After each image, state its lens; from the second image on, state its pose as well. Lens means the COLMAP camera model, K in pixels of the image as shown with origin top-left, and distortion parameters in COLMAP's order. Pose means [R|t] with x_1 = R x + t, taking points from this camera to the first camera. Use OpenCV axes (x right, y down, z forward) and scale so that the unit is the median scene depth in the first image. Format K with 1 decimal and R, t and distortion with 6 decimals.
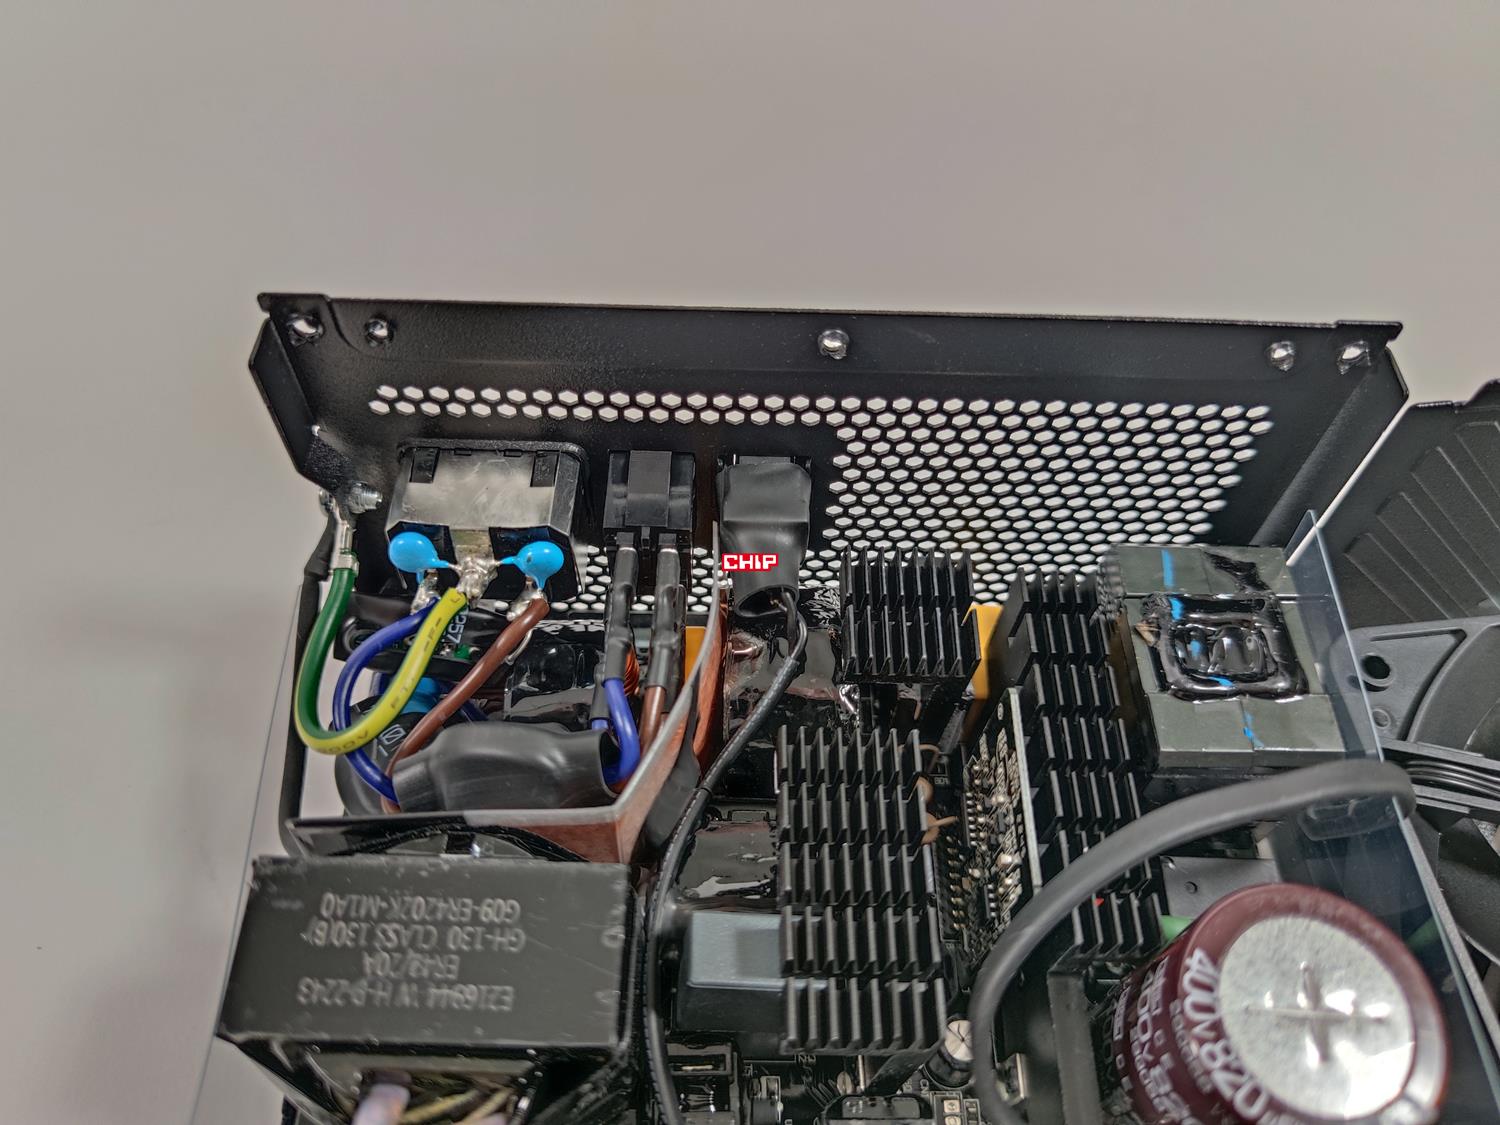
lens RADIAL K [[1144.0, 0, 741.6], [0, 1144.0, 569.6], [0, 0, 1]] dist [-0.019060, -0.026502]
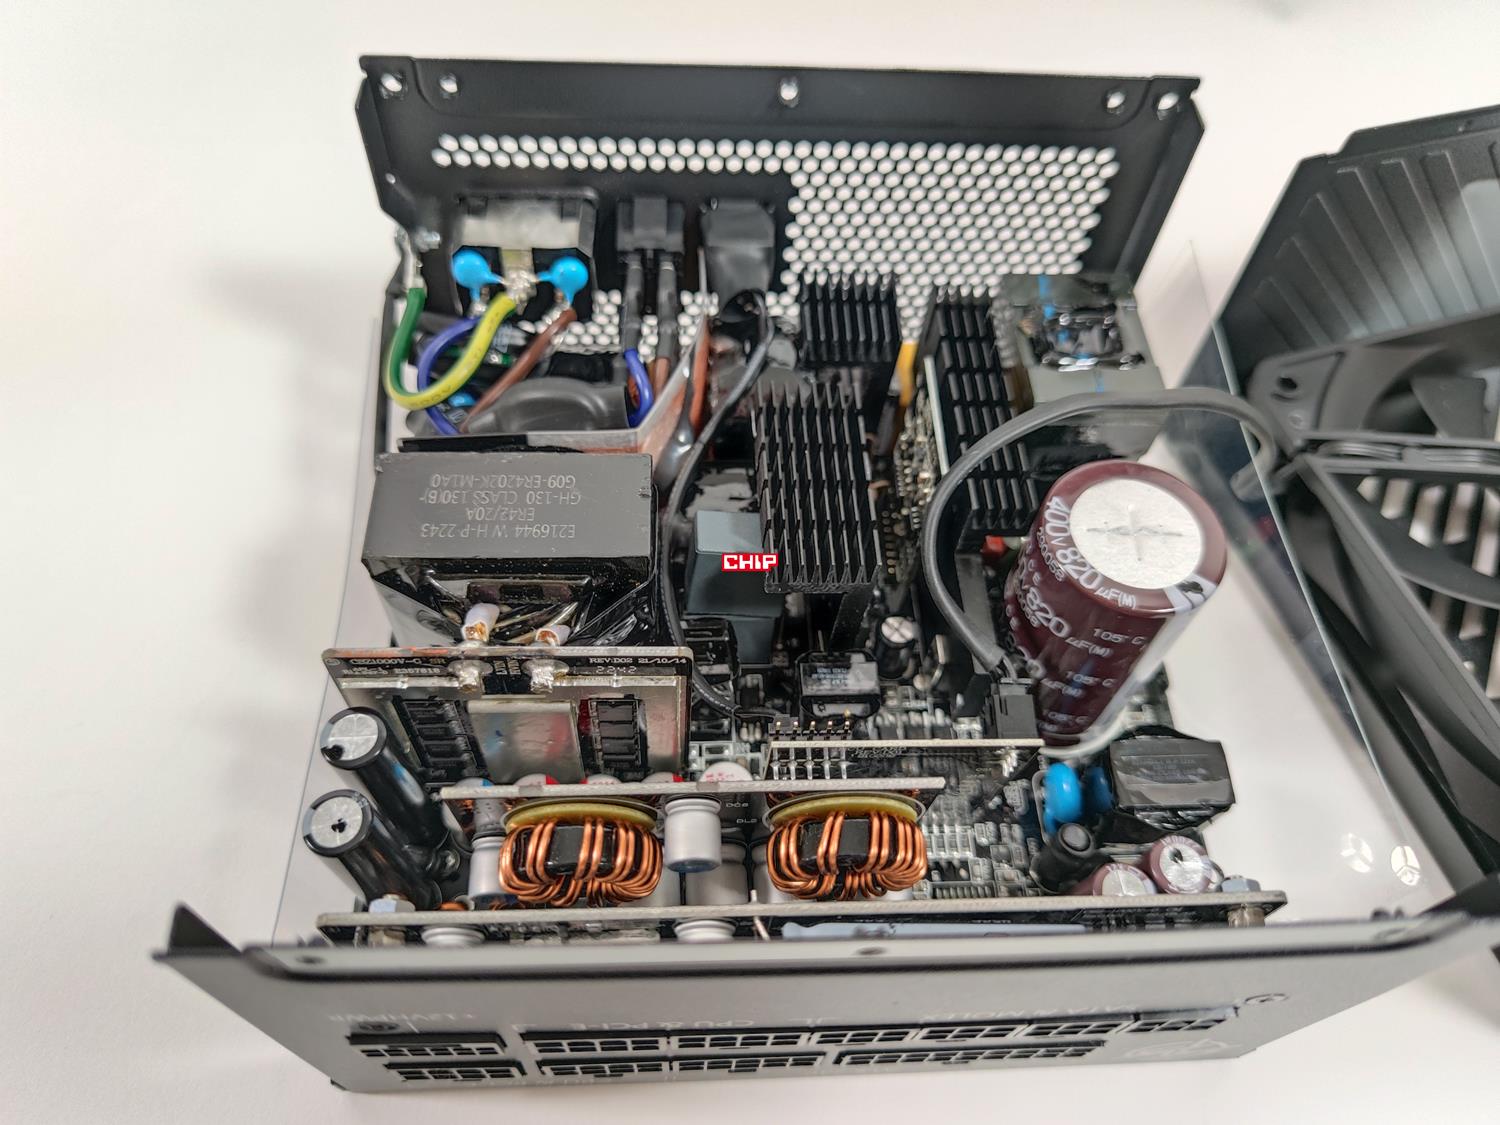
lens RADIAL K [[1144.0, 0, 751.3], [0, 1144.0, 567.6], [0, 0, 1]] dist [-0.019060, -0.026502]
pose [[0.998218, -0.025165, 0.054111, -0.047693], [0.023957, 0.999452, 0.022856, 0.305744], [-0.054656, -0.021519, 0.998273, -0.330289]]
